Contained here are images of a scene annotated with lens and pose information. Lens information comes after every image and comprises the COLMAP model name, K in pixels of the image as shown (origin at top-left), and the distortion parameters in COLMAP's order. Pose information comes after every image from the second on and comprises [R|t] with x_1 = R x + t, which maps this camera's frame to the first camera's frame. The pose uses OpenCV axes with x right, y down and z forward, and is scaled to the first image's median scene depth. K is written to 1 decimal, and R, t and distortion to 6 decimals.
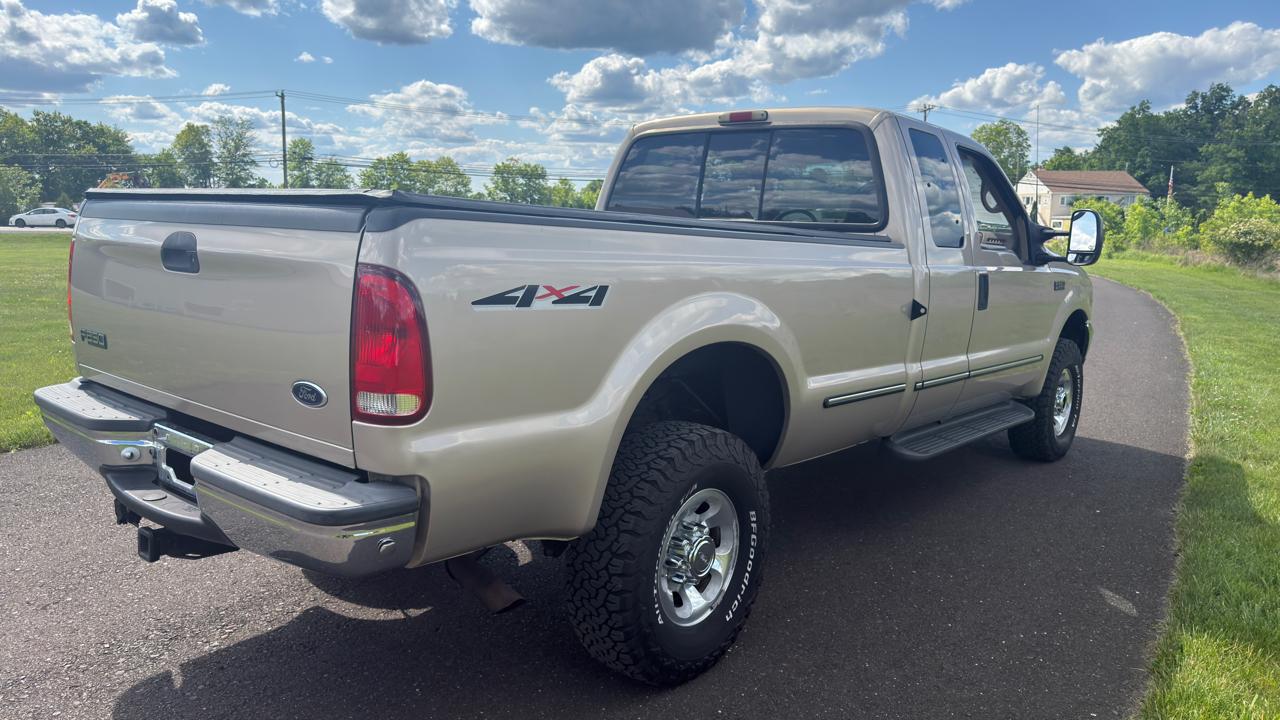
lens RADIAL K [[916.1, 0, 647.2], [0, 916.1, 350.3], [0, 0, 1]] dist [0.010366, -0.015362]
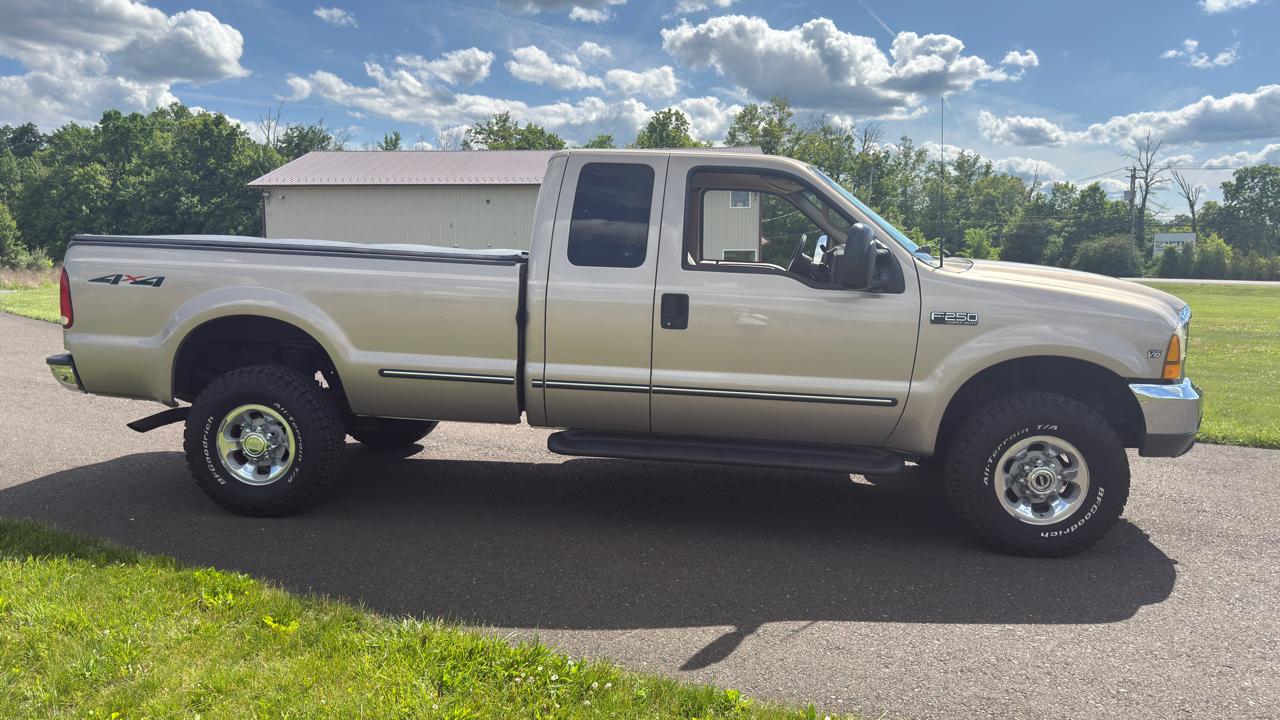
lens RADIAL K [[916.1, 0, 631.6], [0, 916.1, 370.5], [0, 0, 1]] dist [0.010366, -0.015362]
pose [[0.527055, 0.086662, -0.845401, 1.435810], [-0.109872, 0.993387, 0.033333, -0.030678], [0.842699, 0.075318, 0.533091, 0.530703]]
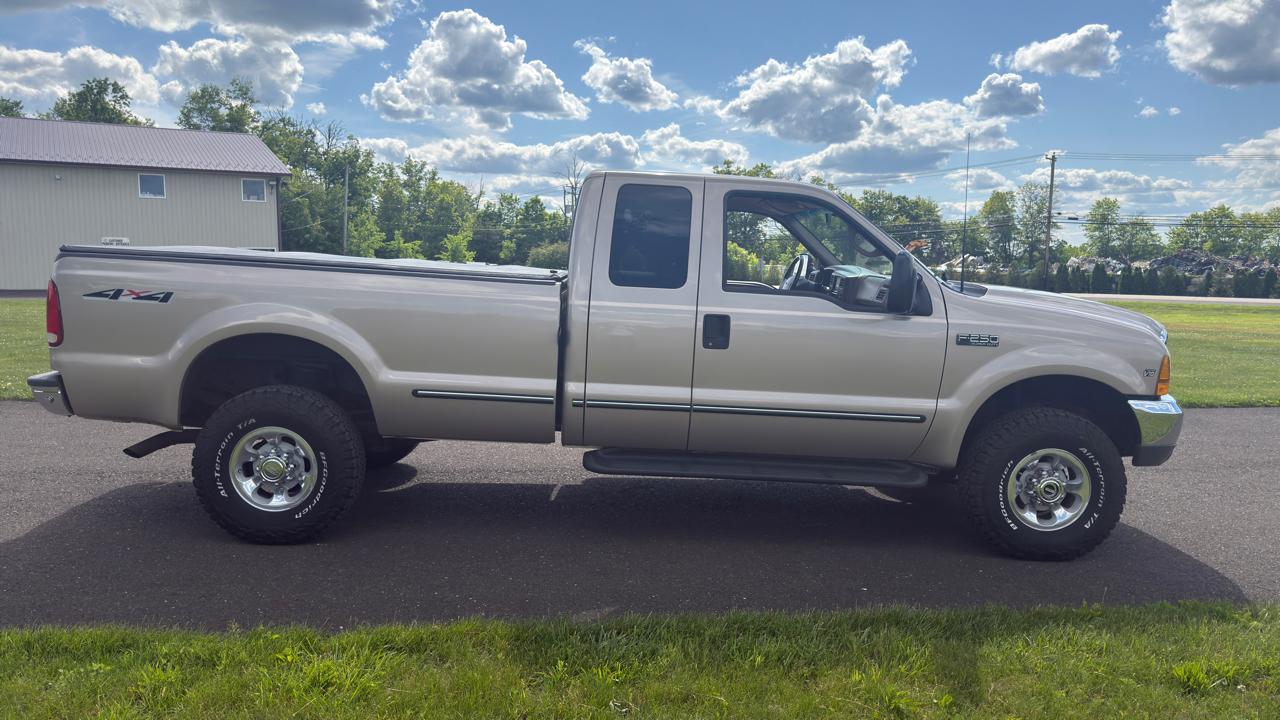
lens RADIAL K [[916.1, 0, 632.8], [0, 916.1, 370.6], [0, 0, 1]] dist [0.010366, -0.015362]
pose [[0.646910, 0.075141, -0.758855, 1.307777], [-0.109853, 0.993936, 0.004771, -0.015655], [0.754613, 0.080276, 0.651242, 0.330067]]
